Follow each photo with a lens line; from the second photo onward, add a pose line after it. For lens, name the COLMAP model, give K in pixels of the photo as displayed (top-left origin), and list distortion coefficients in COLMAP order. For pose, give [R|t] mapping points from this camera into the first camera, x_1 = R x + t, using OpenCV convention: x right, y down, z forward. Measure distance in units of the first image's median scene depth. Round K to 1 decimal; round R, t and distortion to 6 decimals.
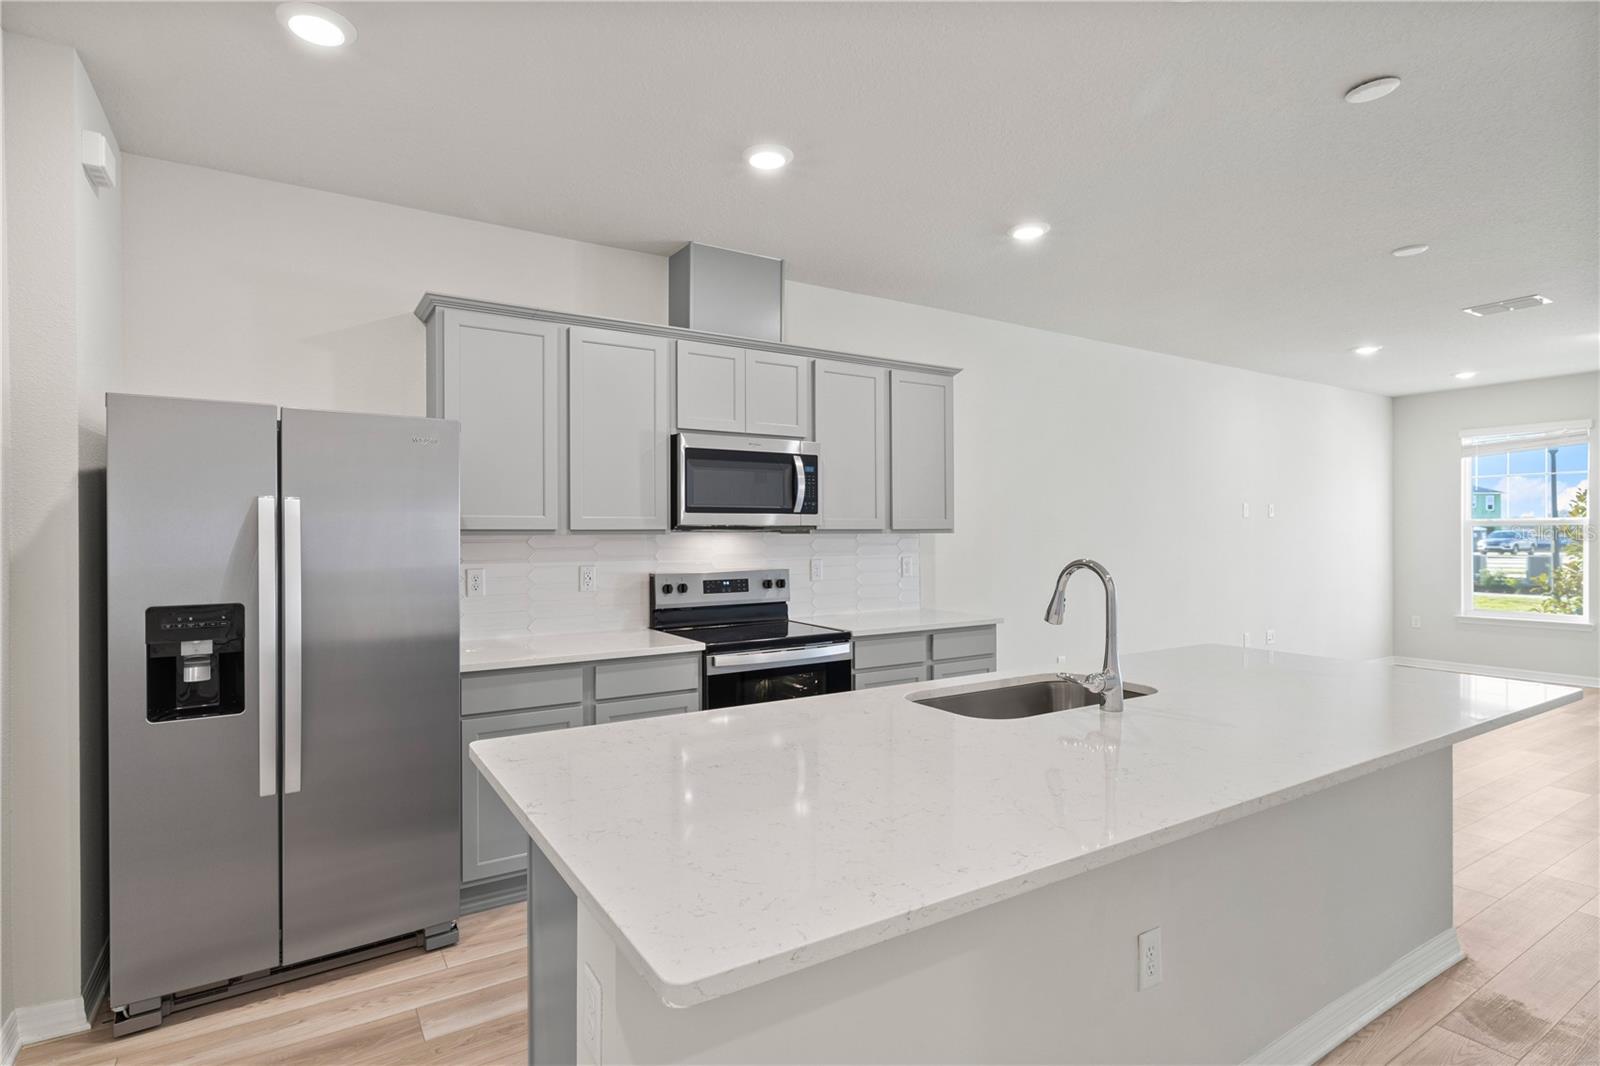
lens RADIAL K [[791.5, 0, 785.2], [0, 791.5, 530.0], [0, 0, 1]] dist [-0.002204, 0.000094]
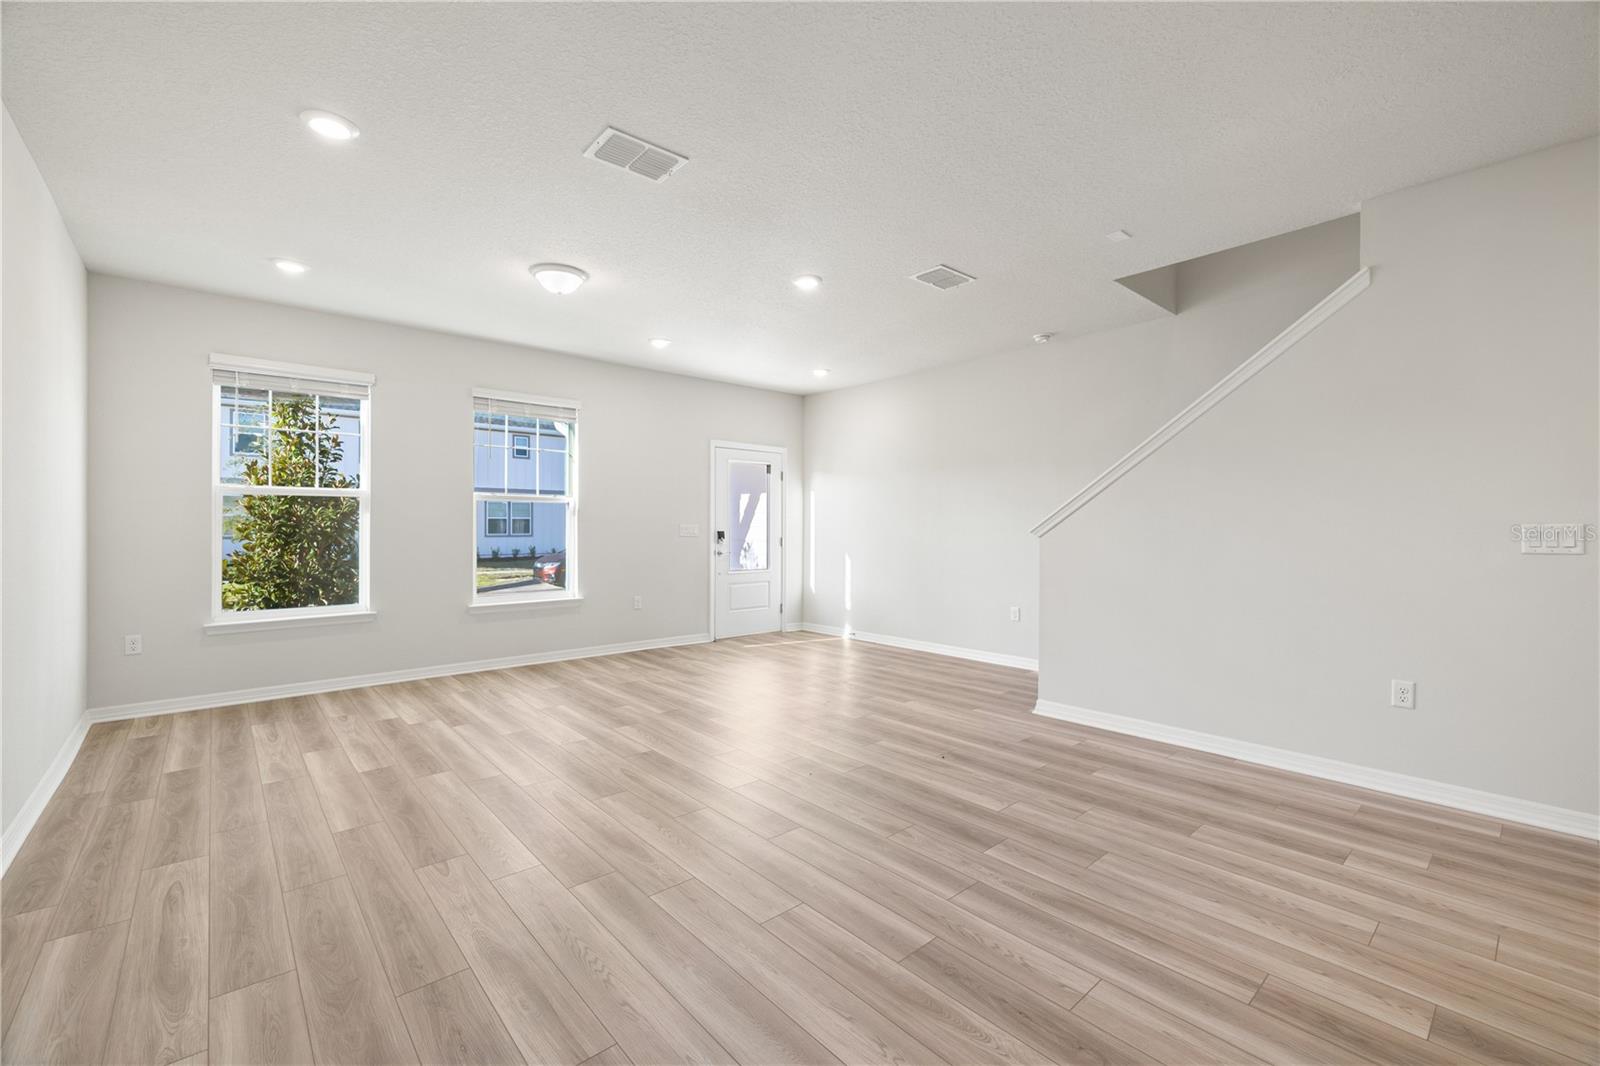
lens RADIAL K [[667.9, 0, 800.3], [0, 667.9, 527.0], [0, 0, 1]] dist [0.000075, 0.000437]
pose [[-0.170269, 0.002920, 0.985393, 0.382579], [-0.006648, 0.999969, -0.004112, 0.044562], [-0.985375, -0.007251, -0.170245, 1.145340]]
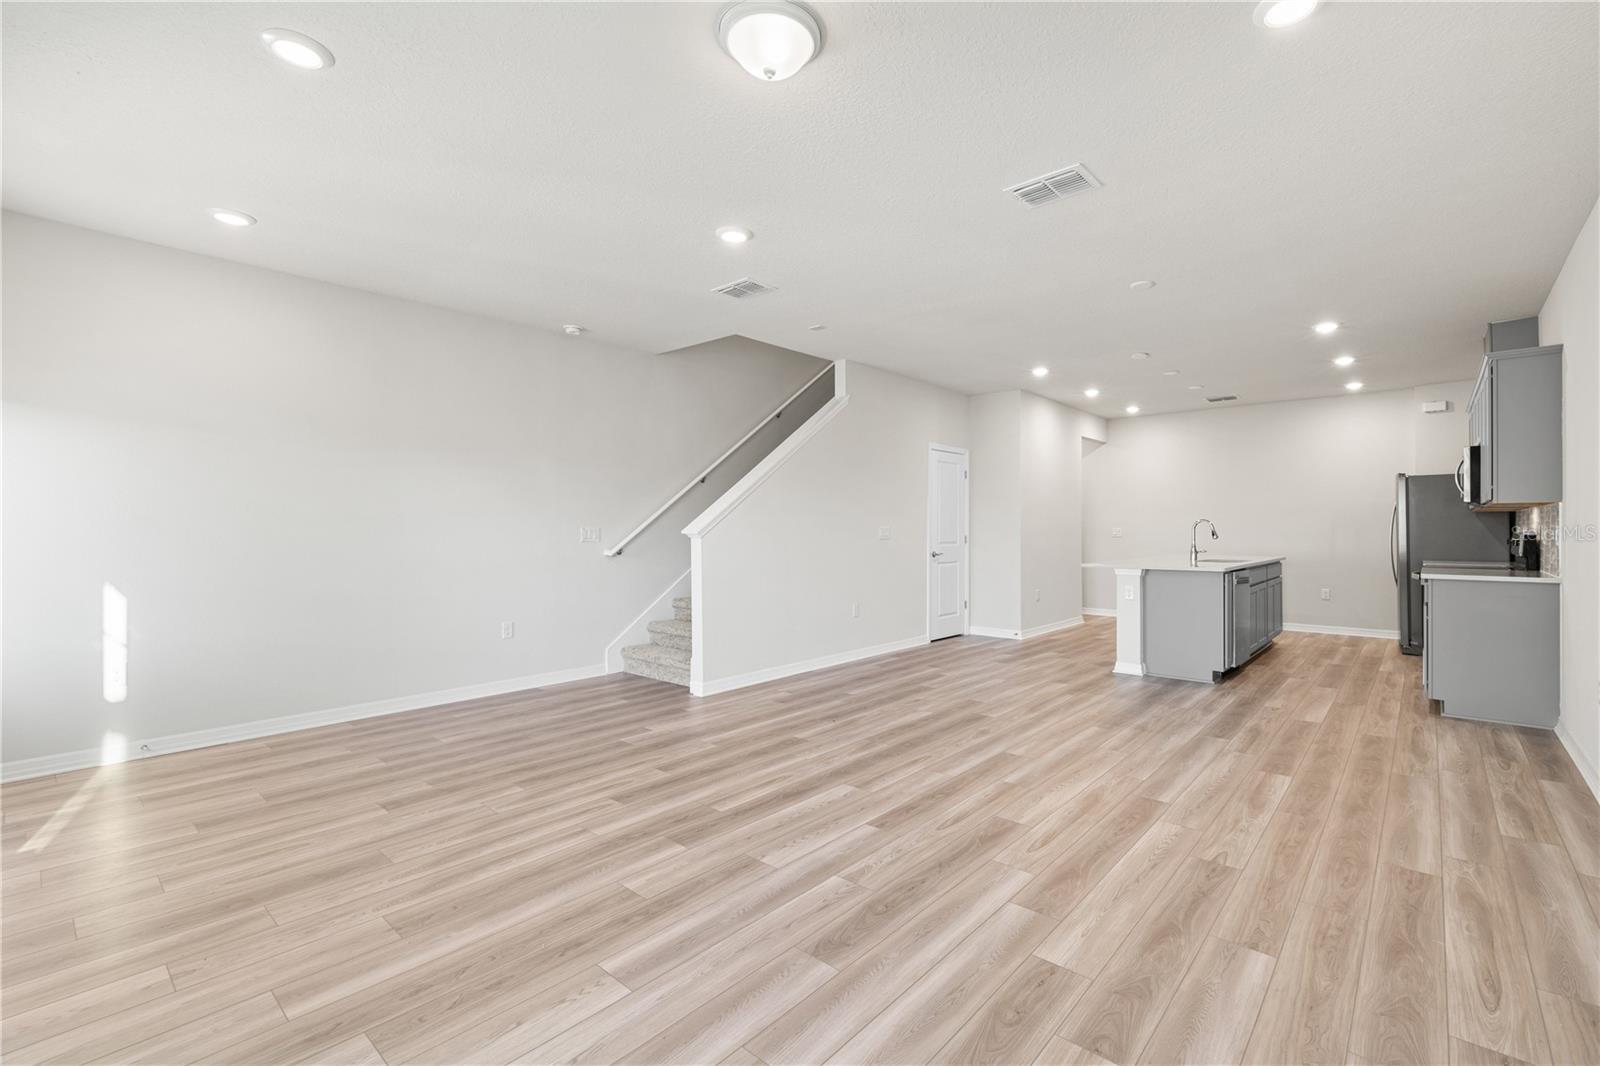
lens RADIAL K [[699.9, 0, 829.7], [0, 699.9, 525.0], [0, 0, 1]] dist [-0.000170, 0.002036]
pose [[-0.952193, 0.002716, -0.305486, 1.584986], [0.004952, 0.999966, -0.006547, 0.040460], [0.305458, -0.007747, -0.952174, 1.877447]]
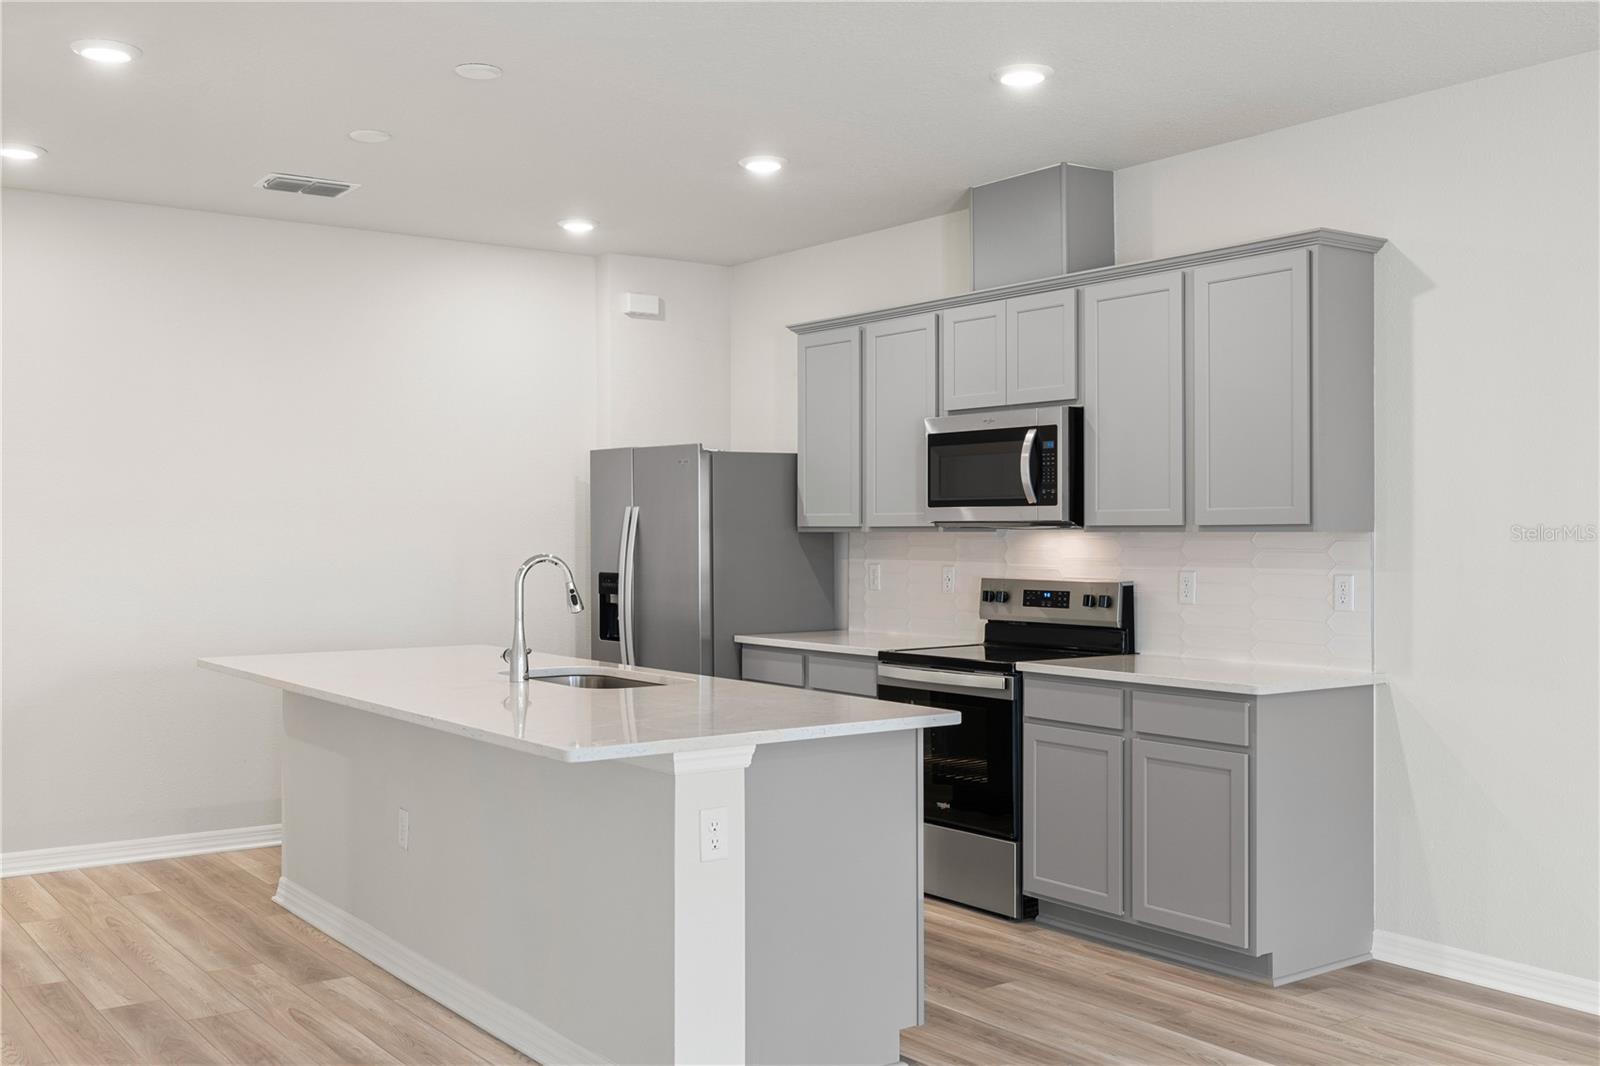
lens RADIAL K [[1553.6, 0, 783.9], [0, 1553.6, 533.2], [0, 0, 1]] dist [0.012045, 0.000000]
pose [[0.075749, 0.003920, -0.997119, 1.428961], [0.002953, 0.999987, 0.004155, -0.000818], [0.997123, -0.003260, 0.075736, 0.627570]]
